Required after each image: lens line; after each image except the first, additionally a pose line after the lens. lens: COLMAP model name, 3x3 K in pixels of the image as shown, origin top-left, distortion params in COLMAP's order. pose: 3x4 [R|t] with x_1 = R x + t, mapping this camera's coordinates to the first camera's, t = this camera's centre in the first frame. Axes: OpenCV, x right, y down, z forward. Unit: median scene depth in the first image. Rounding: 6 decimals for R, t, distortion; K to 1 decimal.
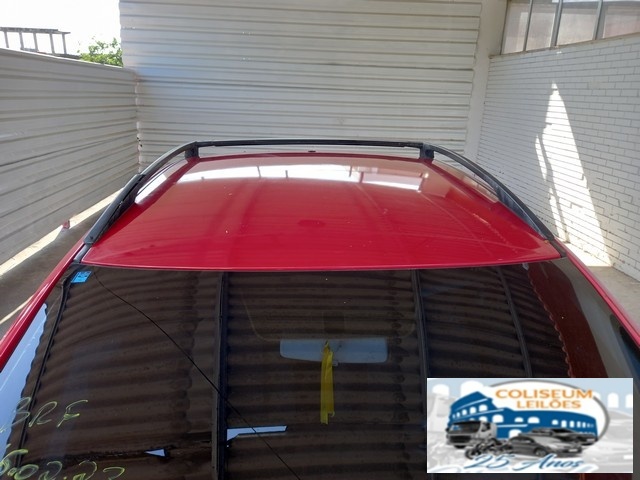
lens RADIAL K [[471.1, 0, 320.0], [0, 471.1, 238.0], [0, 0, 1]] dist [0.028091, -0.011121]
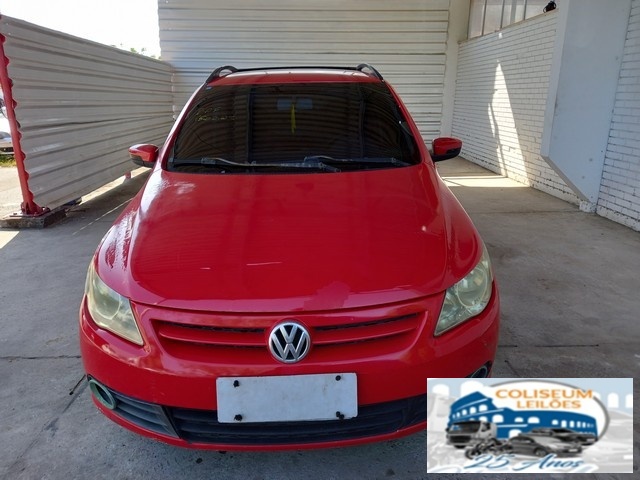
lens RADIAL K [[471.1, 0, 318.1], [0, 471.1, 240.9], [0, 0, 1]] dist [0.028091, -0.011121]
pose [[0.999205, -0.018872, -0.035111, 0.031615], [0.018658, 0.999805, -0.006413, 0.133734], [0.035225, 0.005752, 0.999363, -0.237250]]
